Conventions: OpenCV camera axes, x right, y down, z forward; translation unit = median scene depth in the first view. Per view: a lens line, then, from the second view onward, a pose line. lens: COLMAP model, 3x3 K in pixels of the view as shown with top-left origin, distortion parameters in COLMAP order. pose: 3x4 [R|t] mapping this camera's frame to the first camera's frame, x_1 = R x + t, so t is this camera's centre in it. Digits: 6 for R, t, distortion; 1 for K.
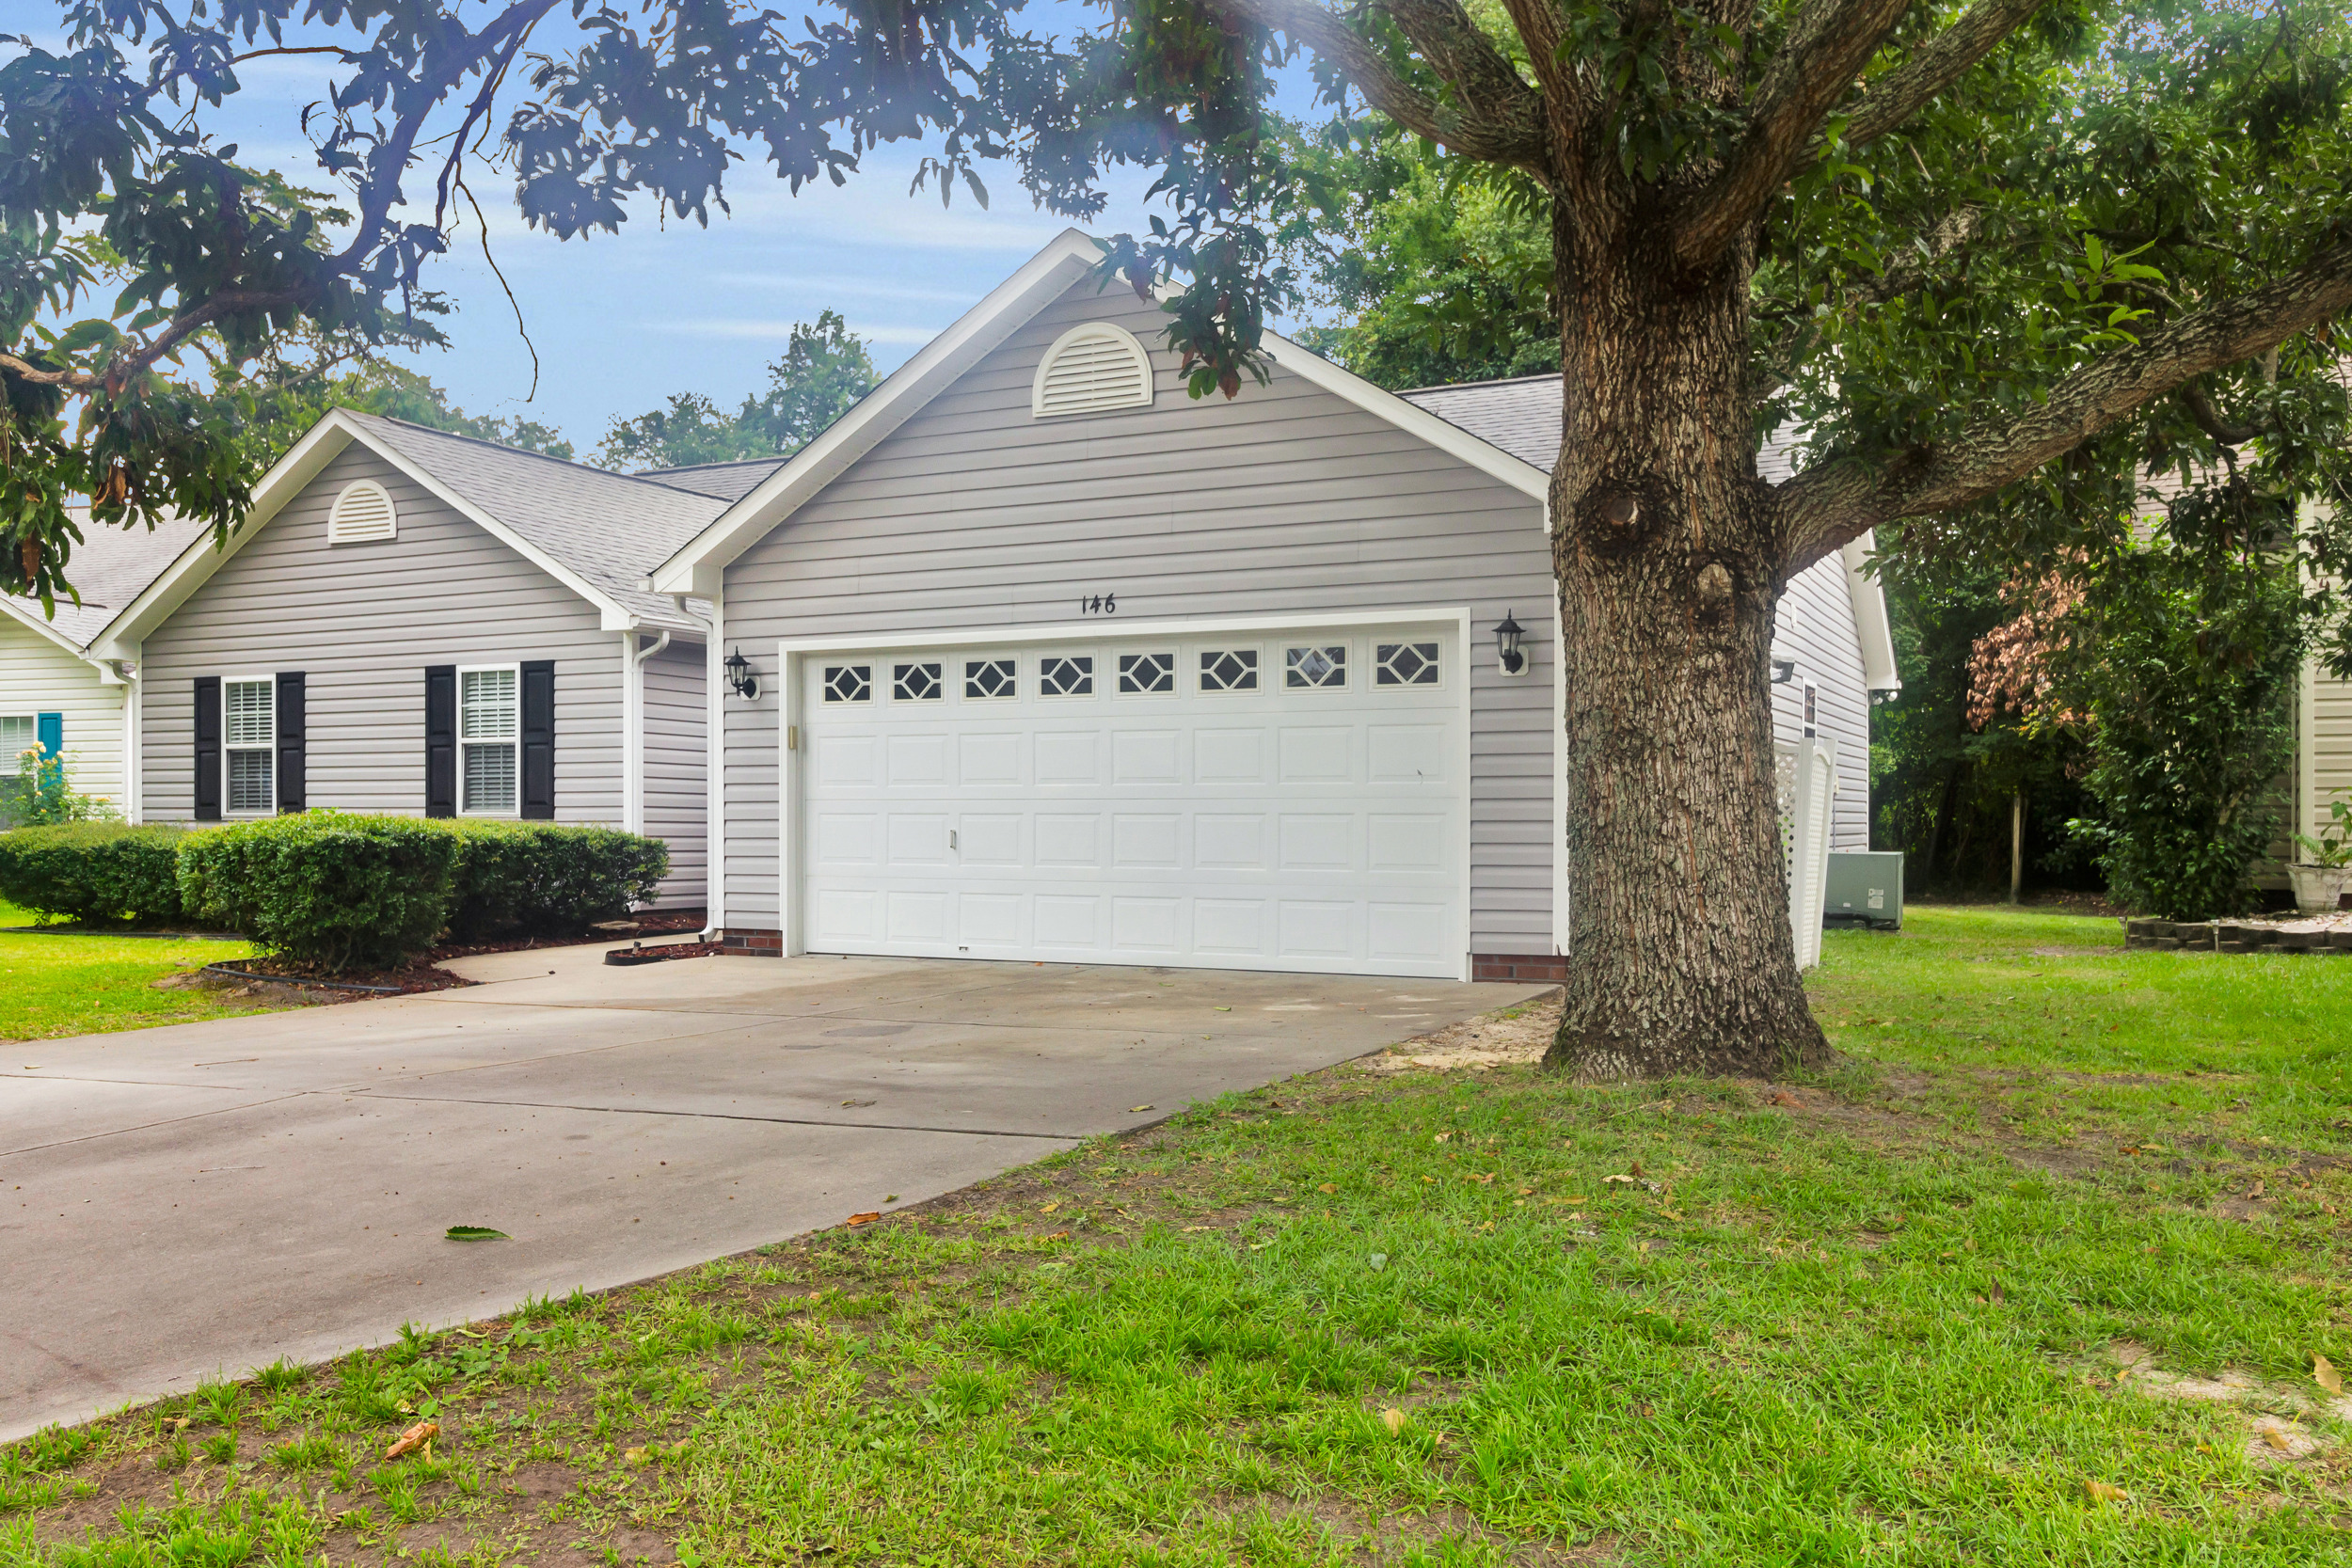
lens RADIAL K [[1828.5, 0, 1175.3], [0, 1828.5, 841.3], [0, 0, 1]] dist [-0.004121, -0.001493]
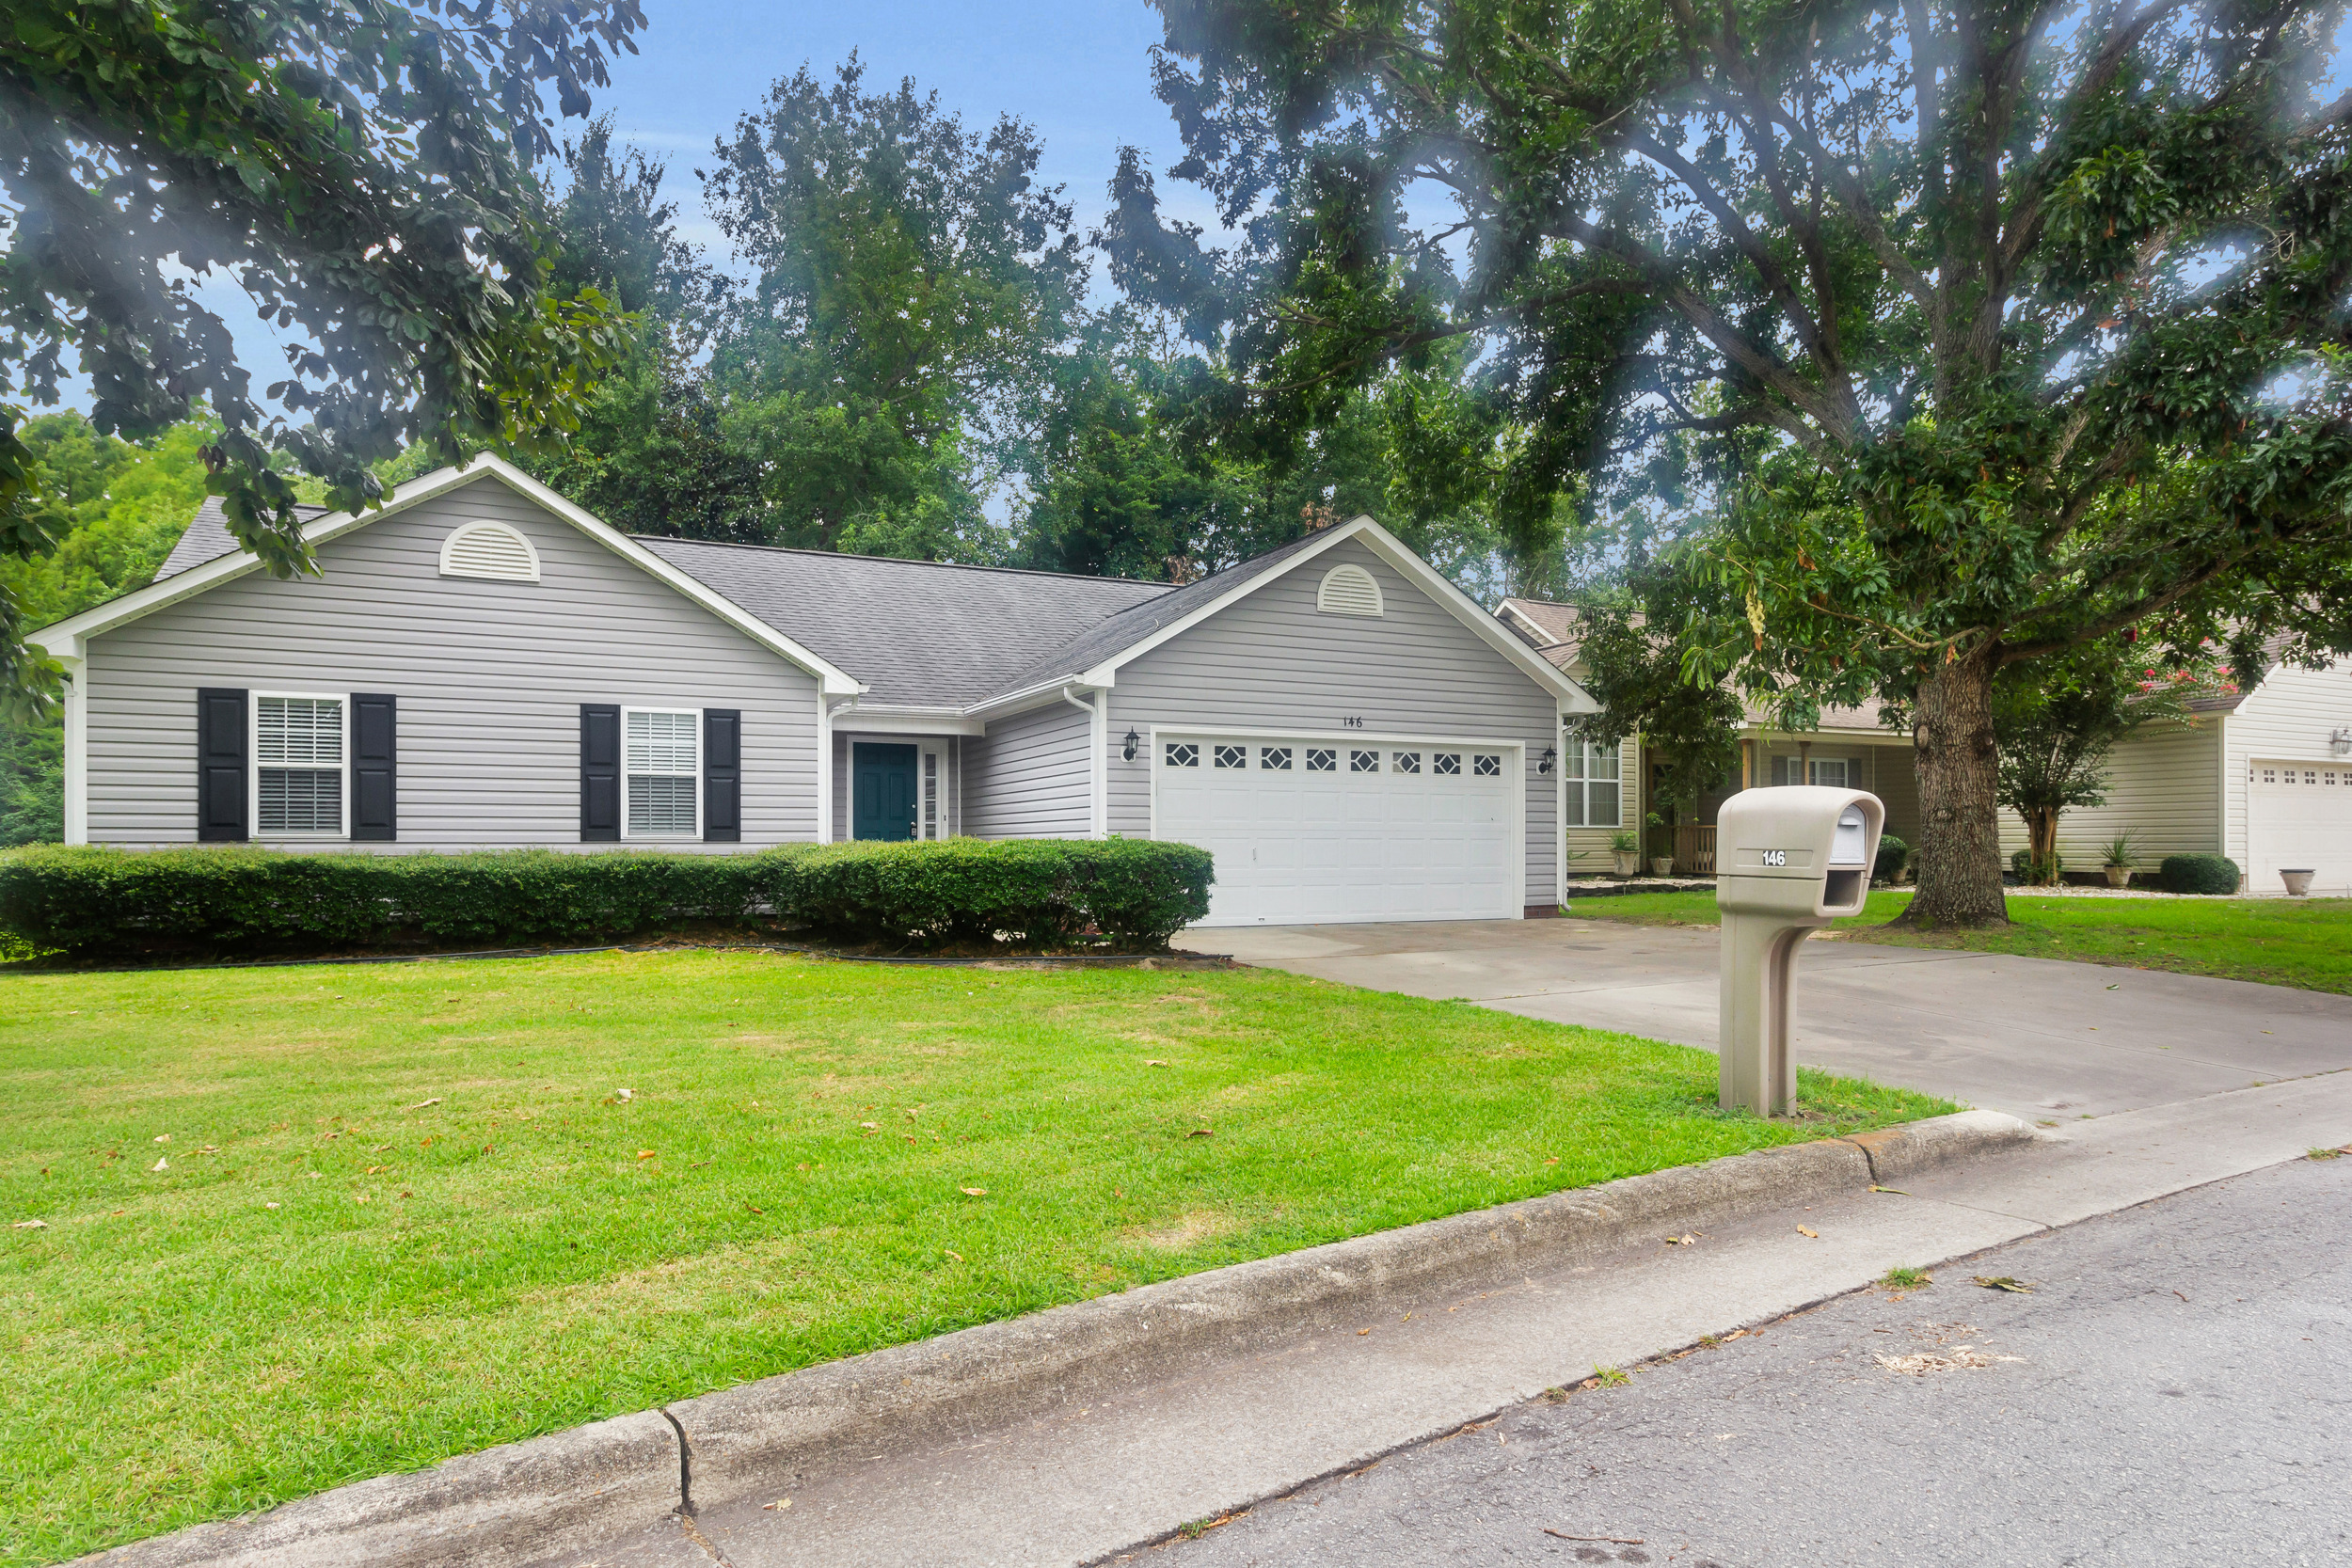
lens RADIAL K [[1290.5, 0, 1177.4], [0, 1290.5, 853.1], [0, 0, 1]] dist [0.002526, -0.000459]
pose [[0.646927, -0.005685, 0.762530, -0.802382], [0.008582, 0.999963, 0.000174, -0.001800], [-0.762503, 0.006431, 0.646952, 0.224734]]
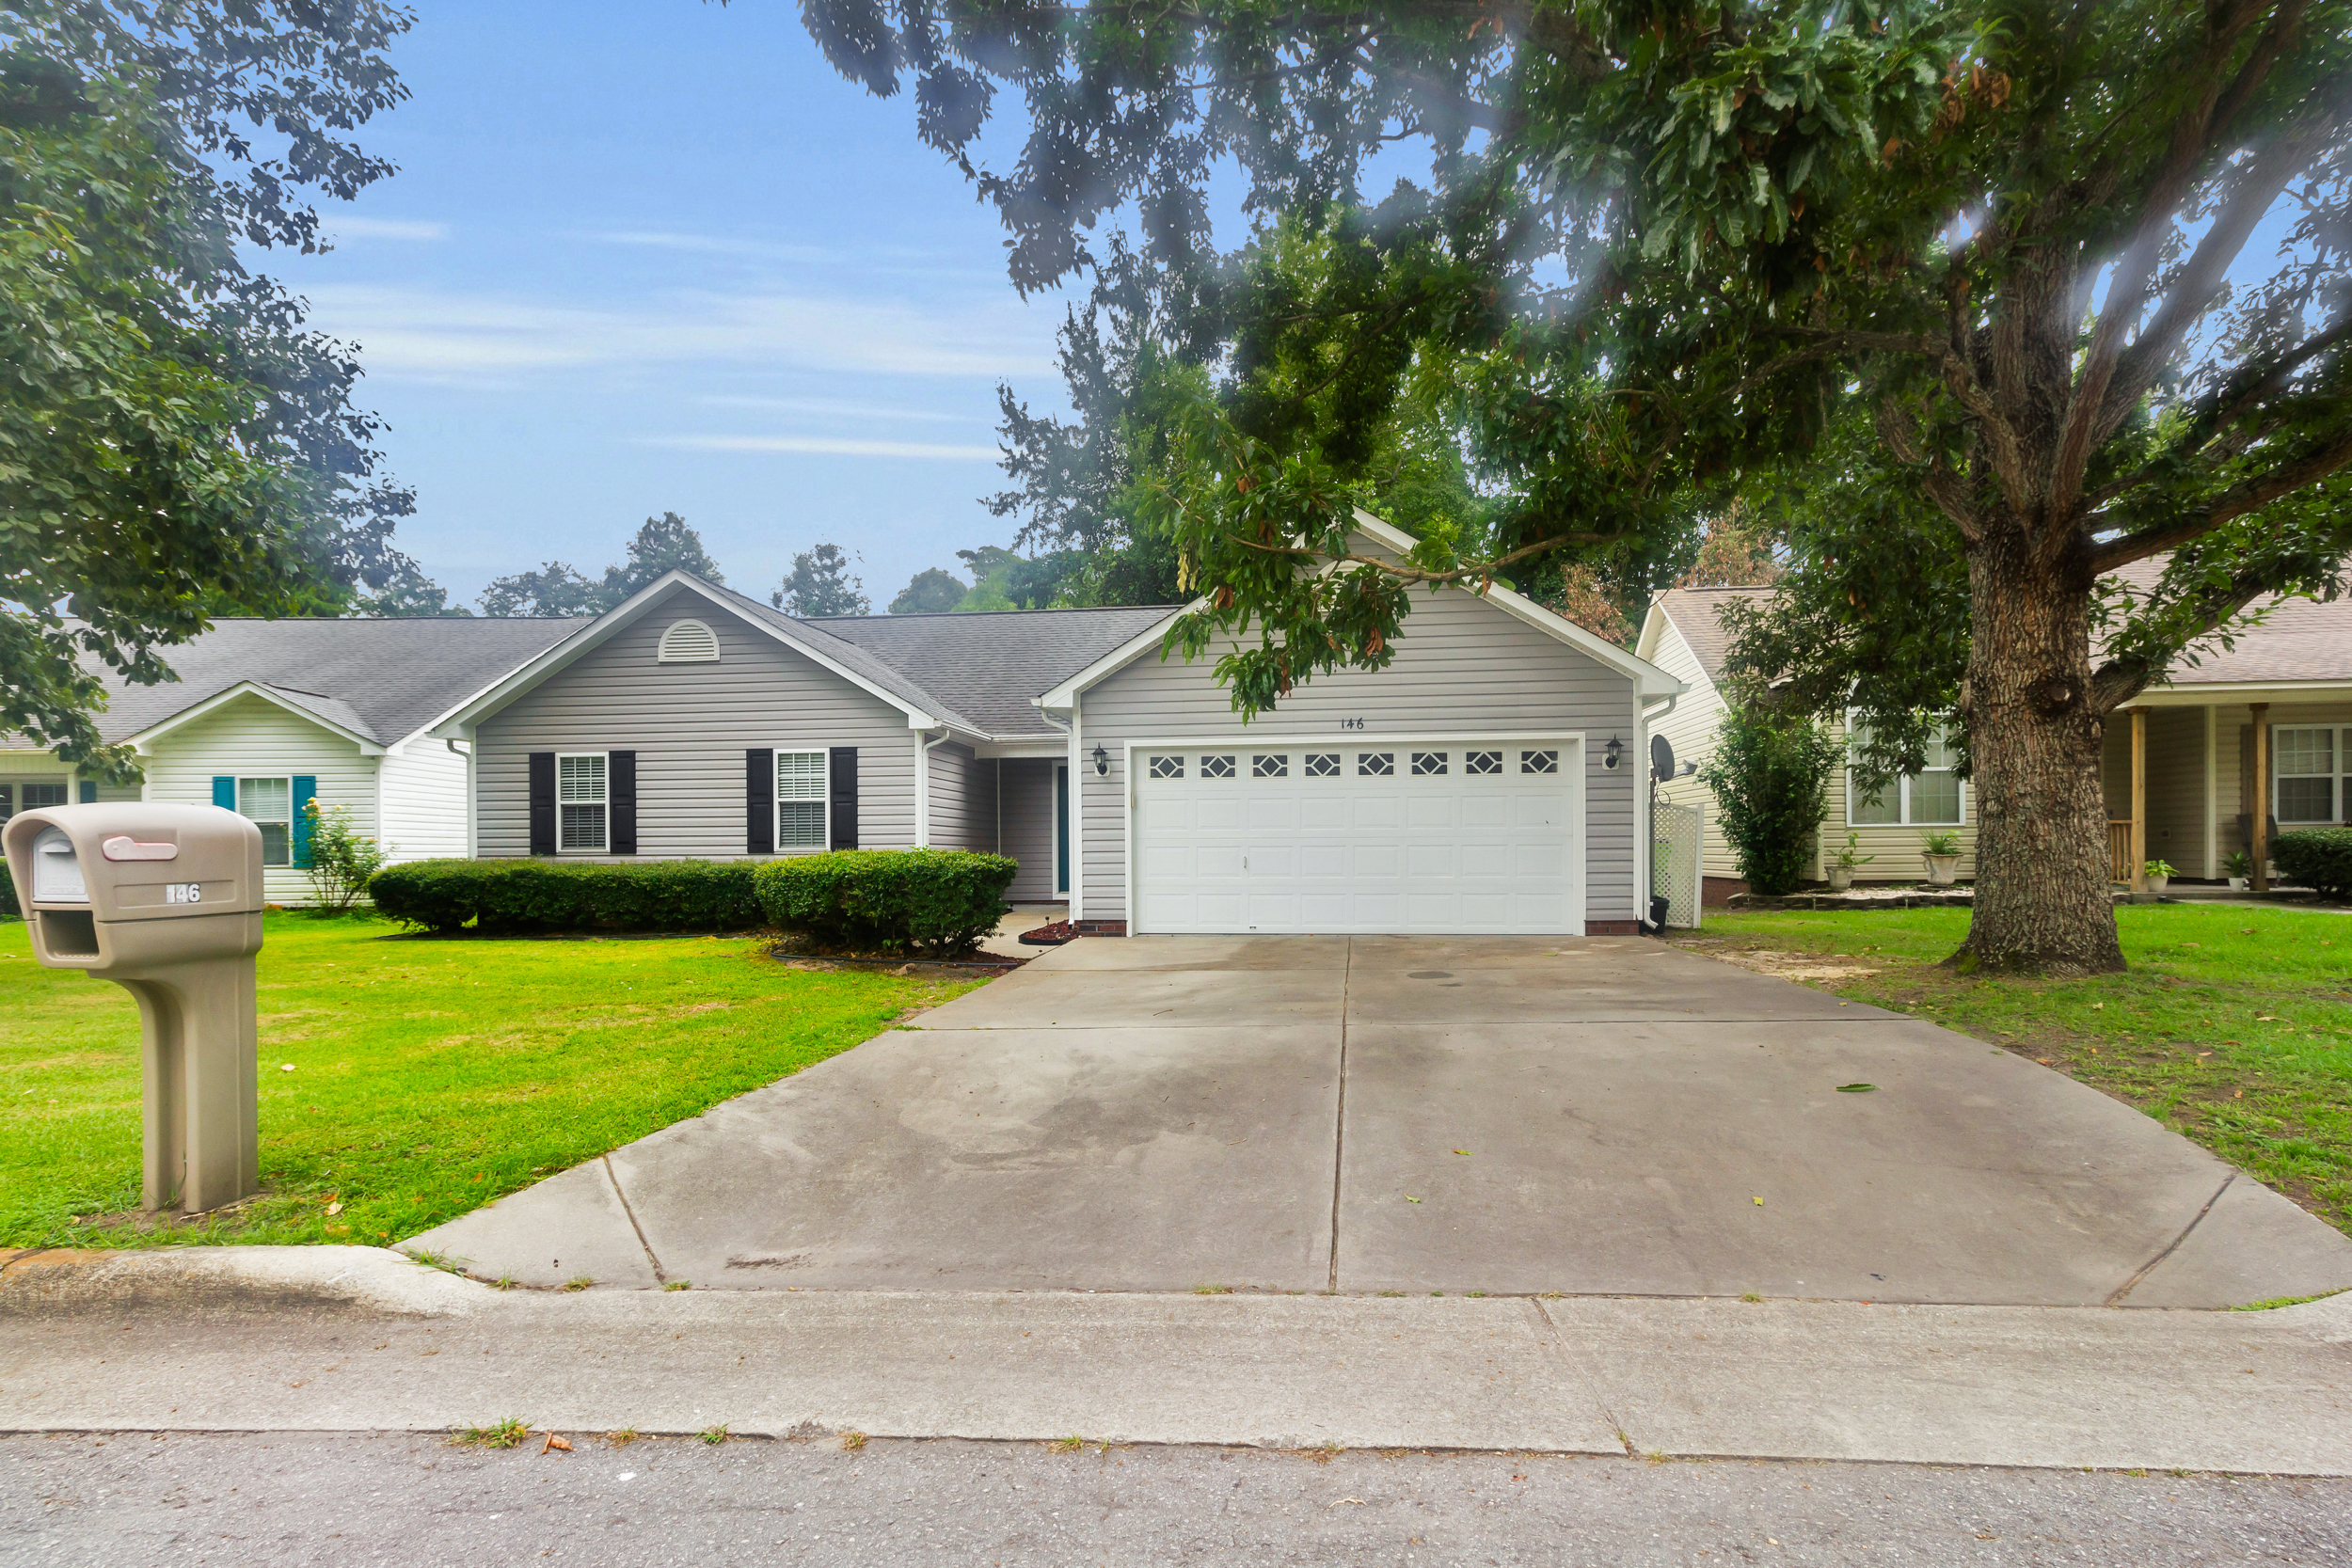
lens RADIAL K [[1093.5, 0, 1178.3], [0, 1093.5, 861.9], [0, 0, 1]] dist [0.001638, 0.000339]
pose [[0.948081, -0.011714, 0.317812, -0.374941], [0.011489, 0.999931, 0.002581, -0.003426], [-0.317820, 0.001204, 0.948150, 0.058643]]
